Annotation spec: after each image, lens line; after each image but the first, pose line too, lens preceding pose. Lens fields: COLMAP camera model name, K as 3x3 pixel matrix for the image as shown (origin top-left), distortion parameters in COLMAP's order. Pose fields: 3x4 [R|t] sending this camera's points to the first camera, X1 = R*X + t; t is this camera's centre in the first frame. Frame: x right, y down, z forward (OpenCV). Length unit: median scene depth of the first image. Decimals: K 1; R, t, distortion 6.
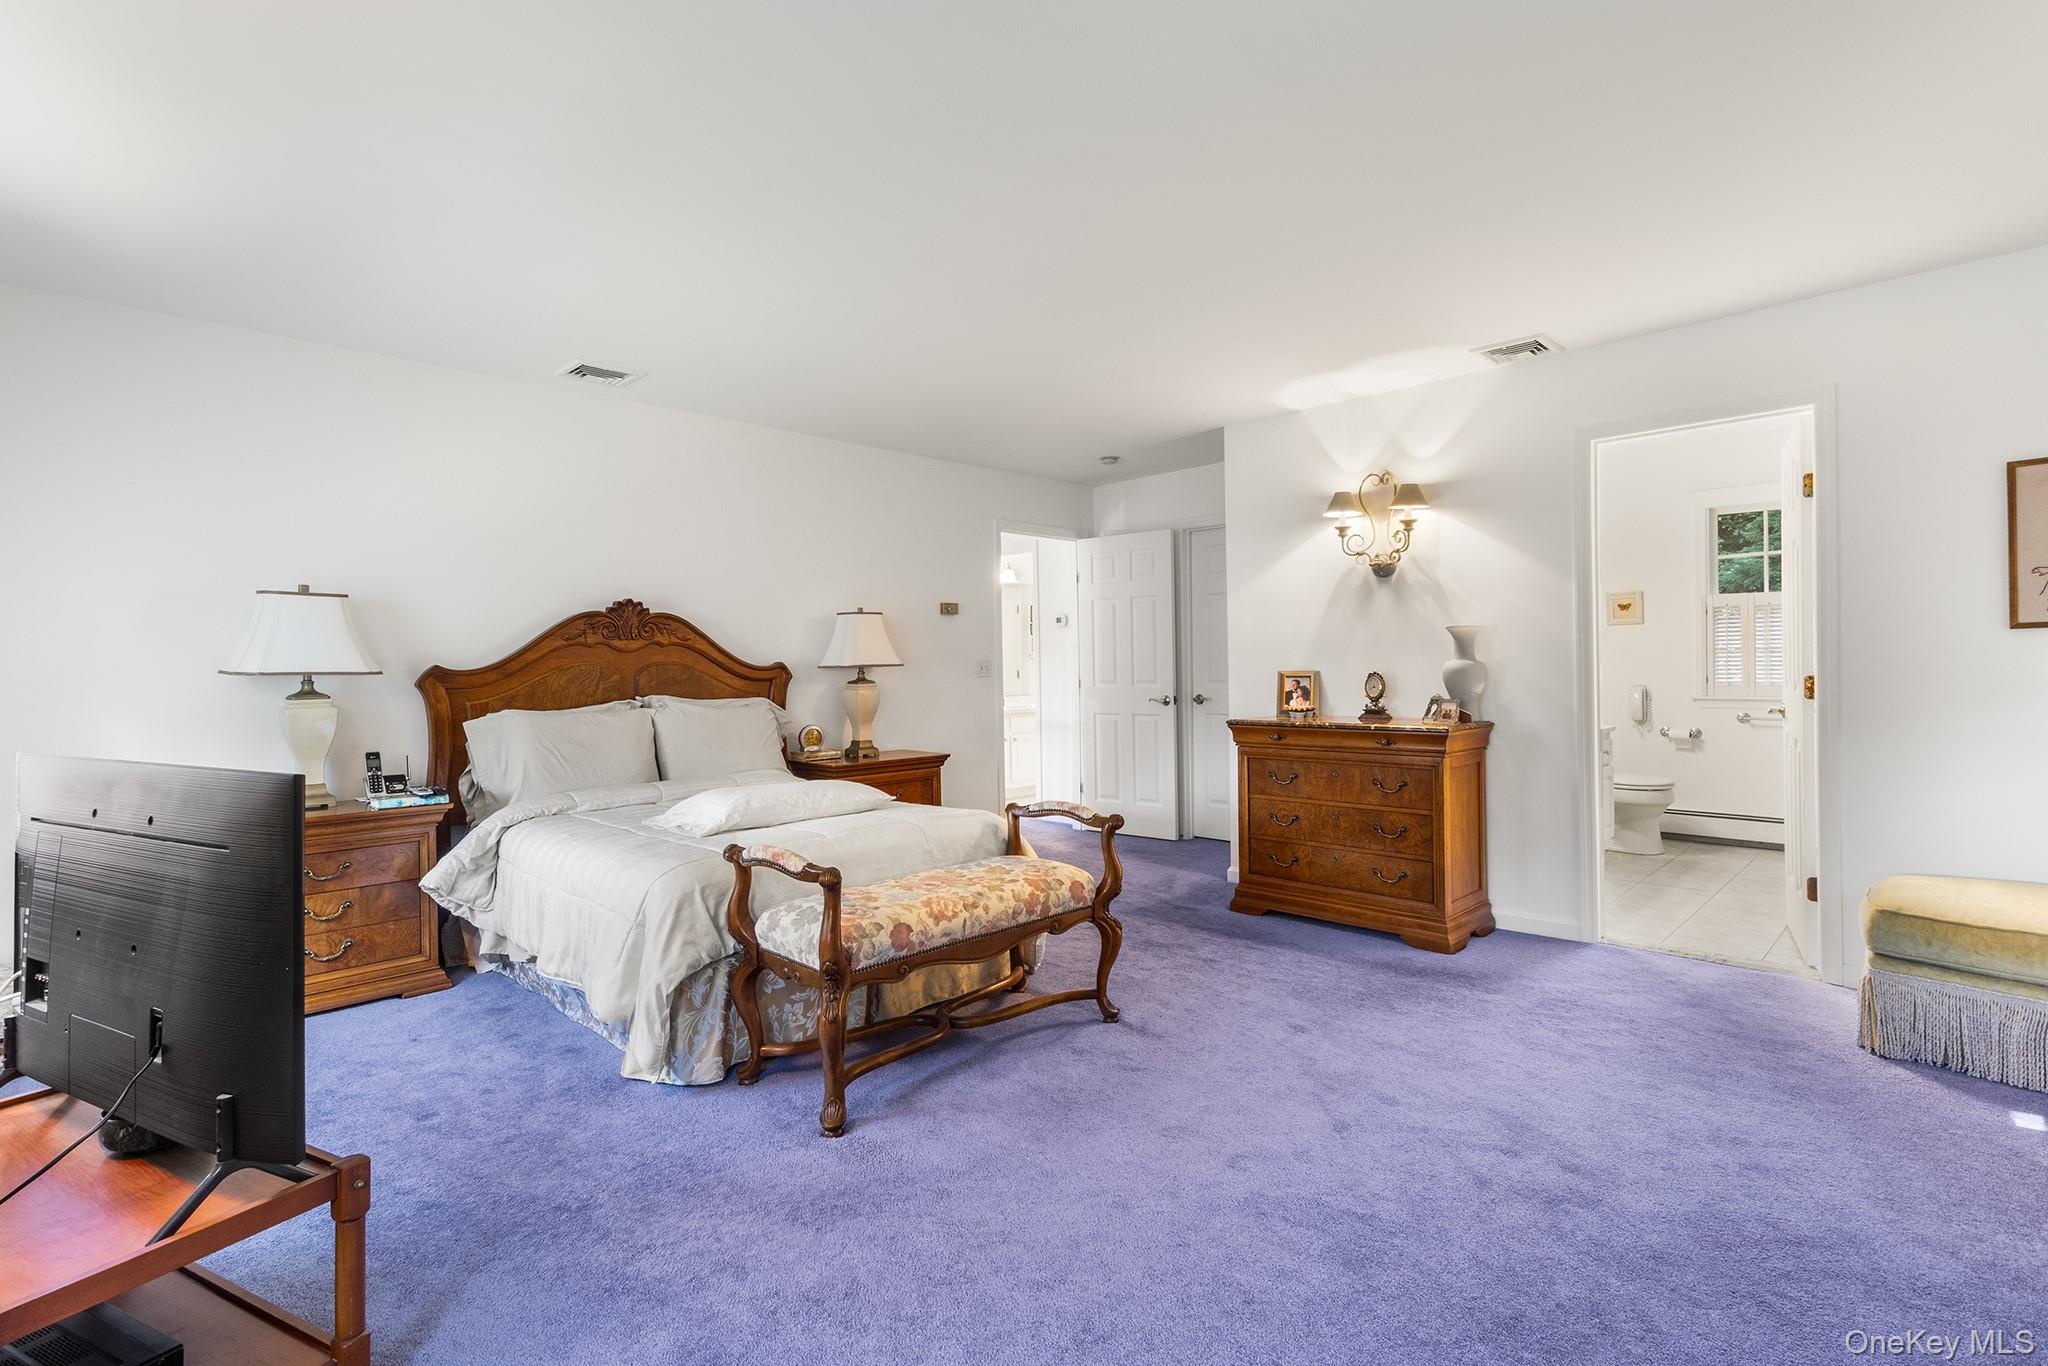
lens RADIAL K [[970.0, 0, 1034.6], [0, 970.0, 672.3], [0, 0, 1]] dist [0.000803, -0.000294]
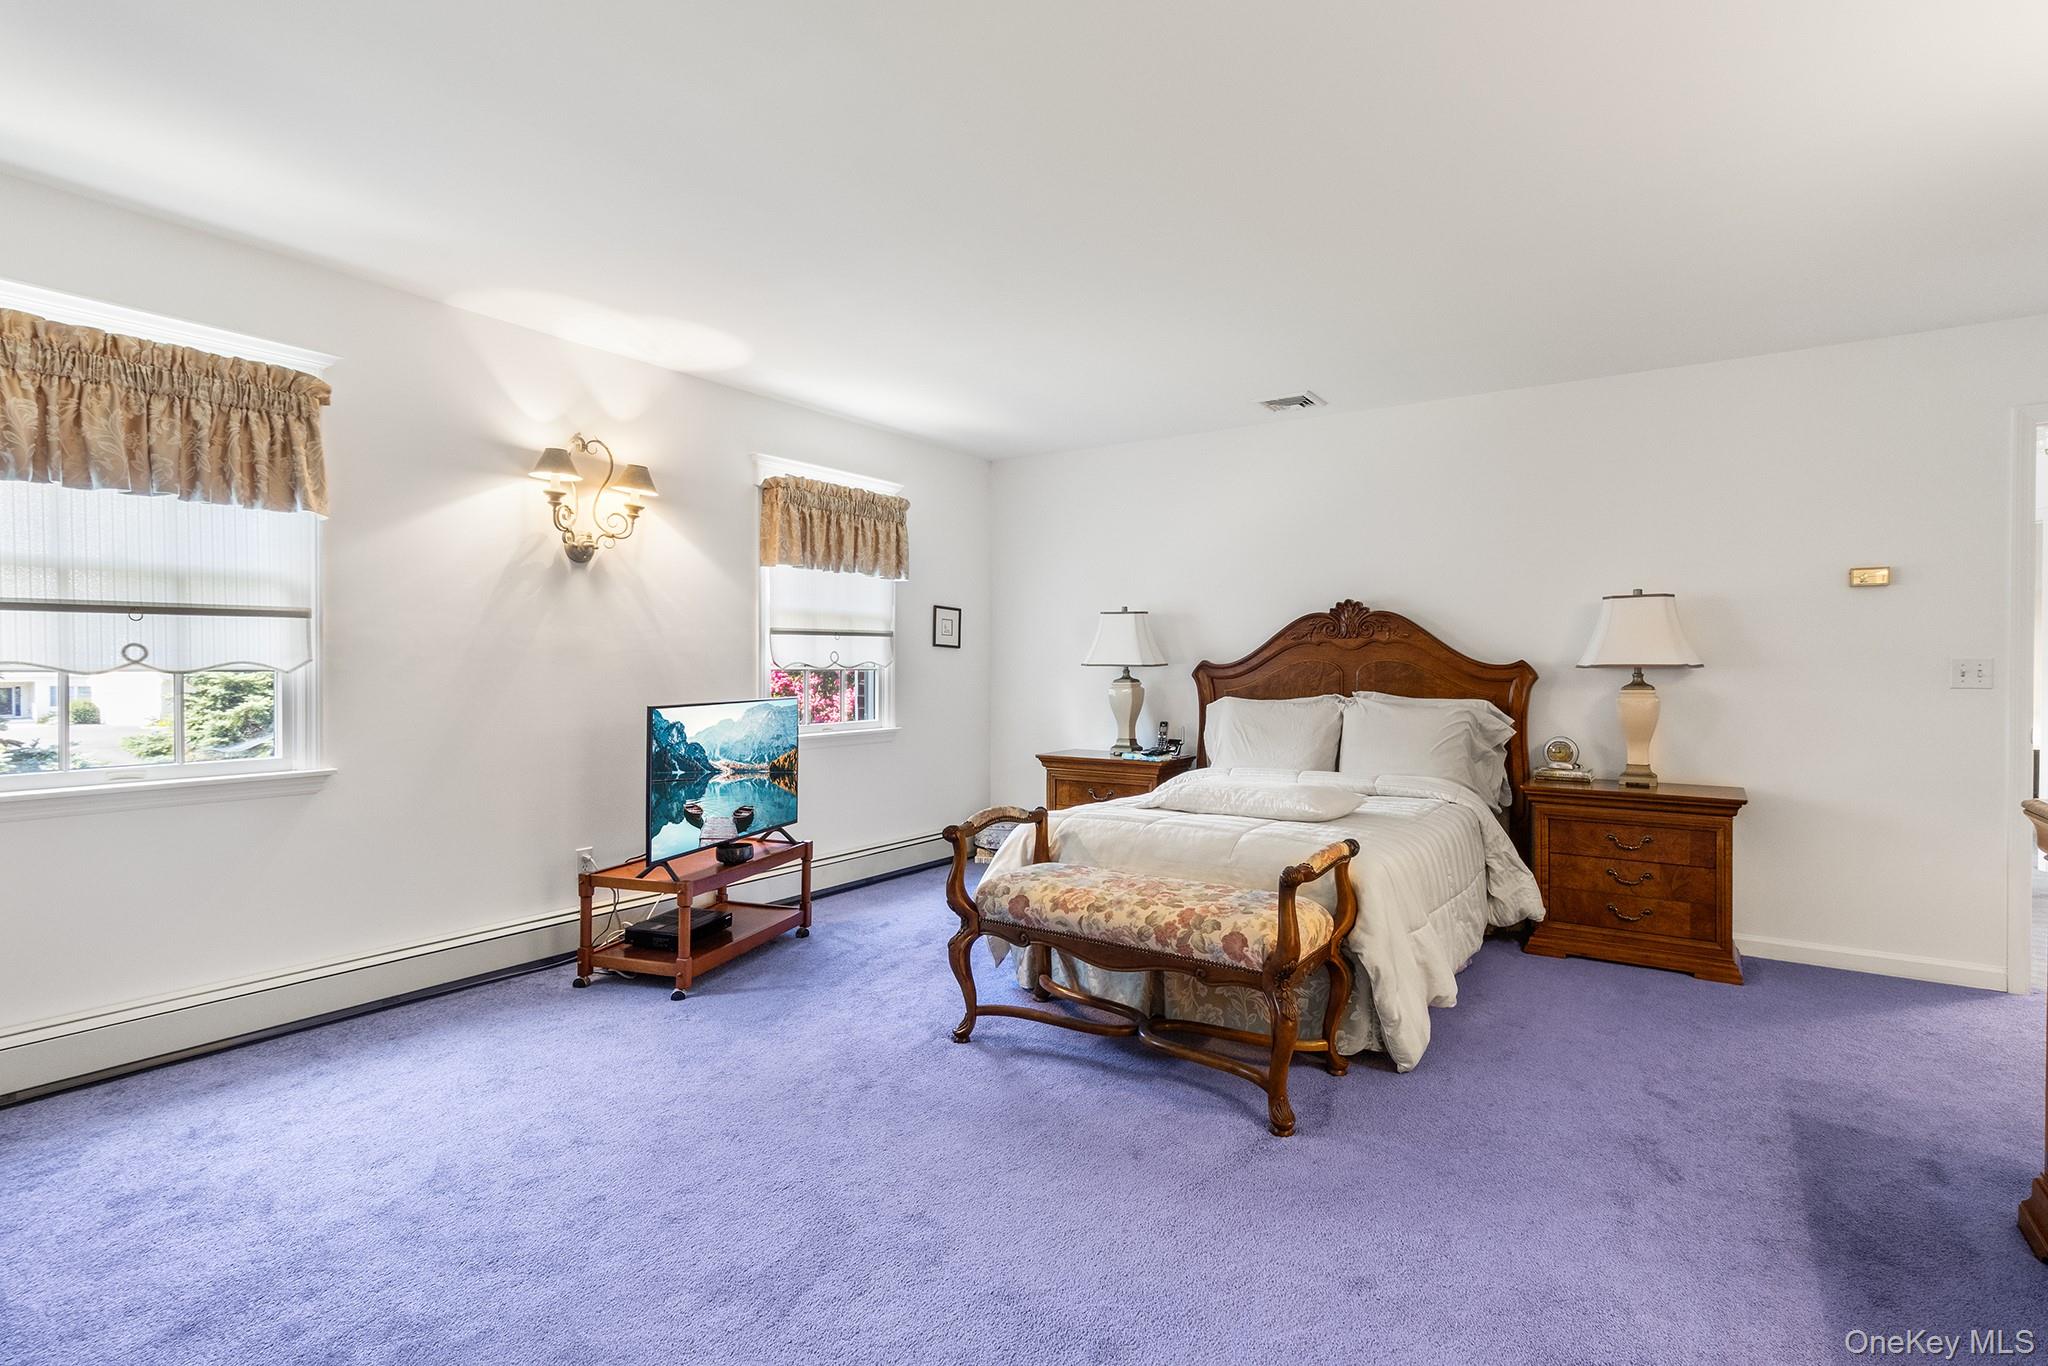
lens RADIAL K [[970.0, 0, 1075.4], [0, 970.0, 683.4], [0, 0, 1]] dist [0.000803, -0.000294]
pose [[0.188657, 0.031613, -0.981534, 0.816506], [-0.013603, 0.999470, 0.029576, -0.015873], [0.981949, 0.007772, 0.188987, 0.720261]]
